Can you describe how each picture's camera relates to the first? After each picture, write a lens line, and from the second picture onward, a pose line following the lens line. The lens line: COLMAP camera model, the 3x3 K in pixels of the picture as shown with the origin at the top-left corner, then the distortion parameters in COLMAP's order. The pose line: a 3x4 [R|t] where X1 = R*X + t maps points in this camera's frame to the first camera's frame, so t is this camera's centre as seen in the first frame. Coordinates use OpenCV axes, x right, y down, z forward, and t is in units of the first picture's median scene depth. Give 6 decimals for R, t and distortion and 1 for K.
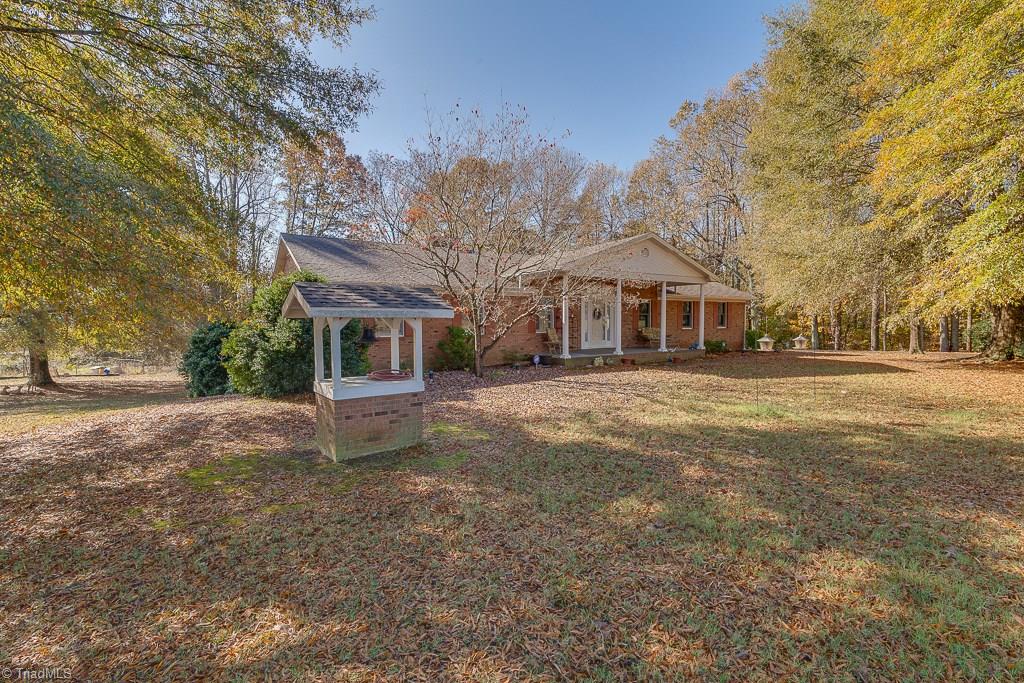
lens RADIAL K [[461.6, 0, 517.6], [0, 461.6, 342.9], [0, 0, 1]] dist [0.002530, -0.000218]
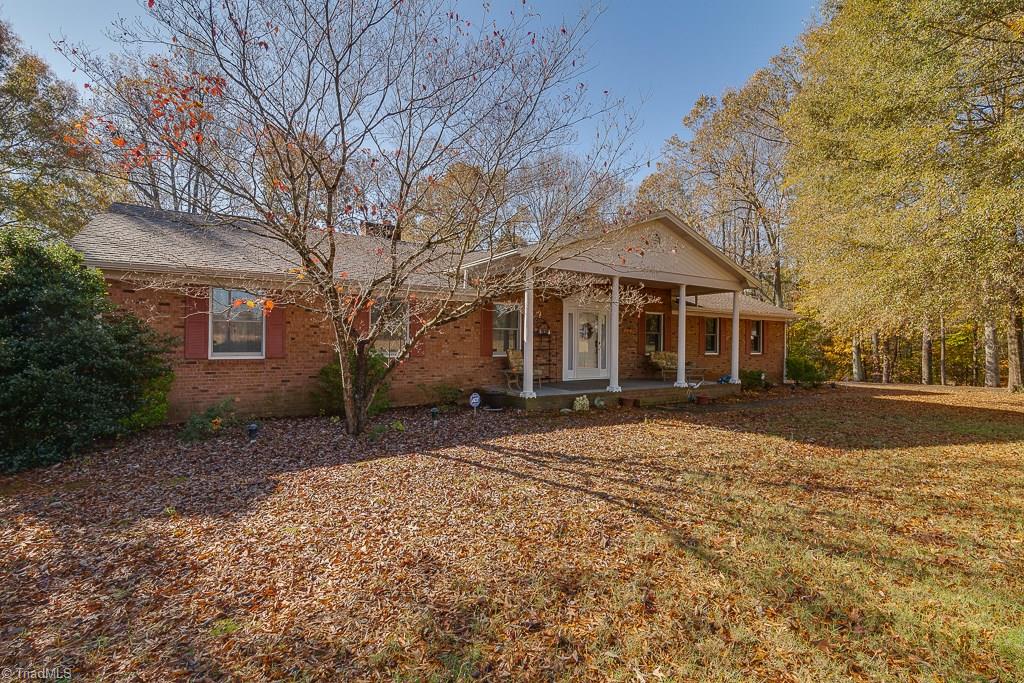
lens RADIAL K [[461.6, 0, 517.6], [0, 461.6, 342.9], [0, 0, 1]] dist [0.002530, -0.000218]
pose [[0.999675, 0.015660, -0.020101, 0.082020], [-0.016657, 0.998588, -0.050438, -0.006955], [0.019283, 0.050756, 0.998525, 0.297084]]
